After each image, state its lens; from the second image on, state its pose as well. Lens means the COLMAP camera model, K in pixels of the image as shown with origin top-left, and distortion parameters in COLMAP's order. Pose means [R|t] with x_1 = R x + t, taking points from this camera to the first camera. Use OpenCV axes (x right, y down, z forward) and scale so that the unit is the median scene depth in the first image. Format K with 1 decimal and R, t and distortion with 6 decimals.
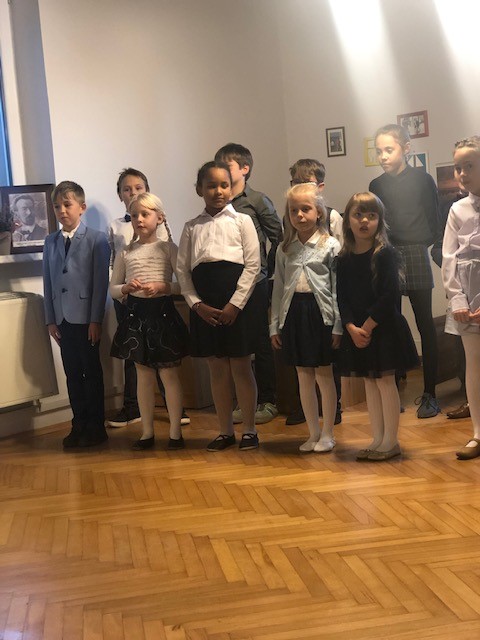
lens RADIAL K [[1052.8, 0, 240.0], [0, 1052.8, 320.0], [0, 0, 1]] dist [0.007774, 0.276055]
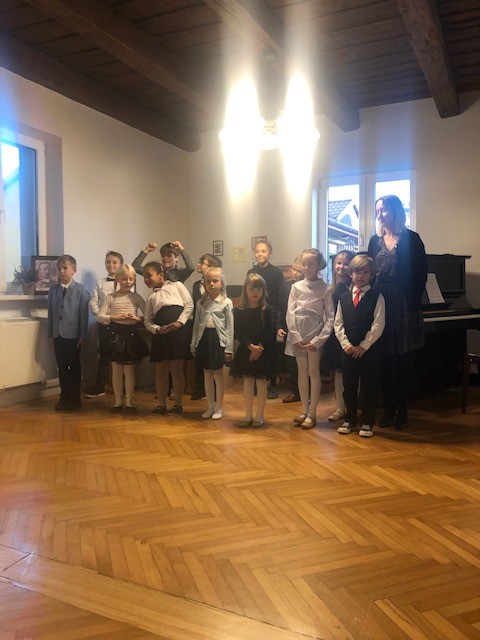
lens RADIAL K [[524.2, 0, 239.6], [0, 524.2, 317.0], [0, 0, 1]] dist [0.058796, -0.196729]
pose [[0.982367, 0.065435, 0.175137, -0.057786], [-0.057748, 0.997146, -0.048639, -0.005779], [-0.177820, 0.037668, 0.983342, 0.152890]]
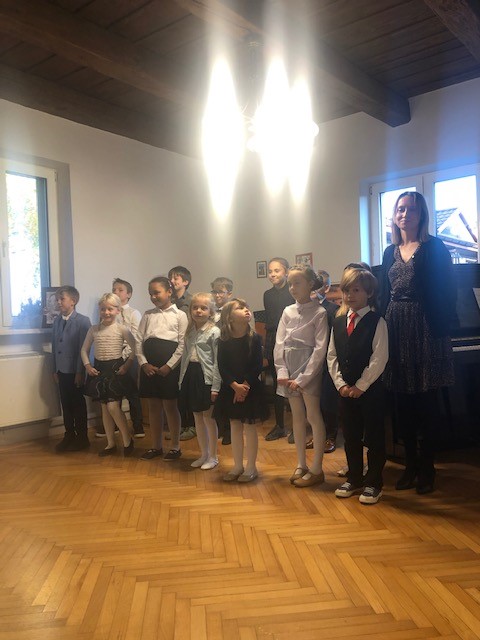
lens RADIAL K [[524.1, 0, 240.0], [0, 524.1, 320.0], [0, 0, 1]] dist [0.000374, -0.004255]
pose [[0.997465, 0.041076, -0.058101, 0.211955], [-0.045313, 0.996259, -0.073581, -0.043351], [0.054861, 0.076028, 0.995595, 0.304943]]
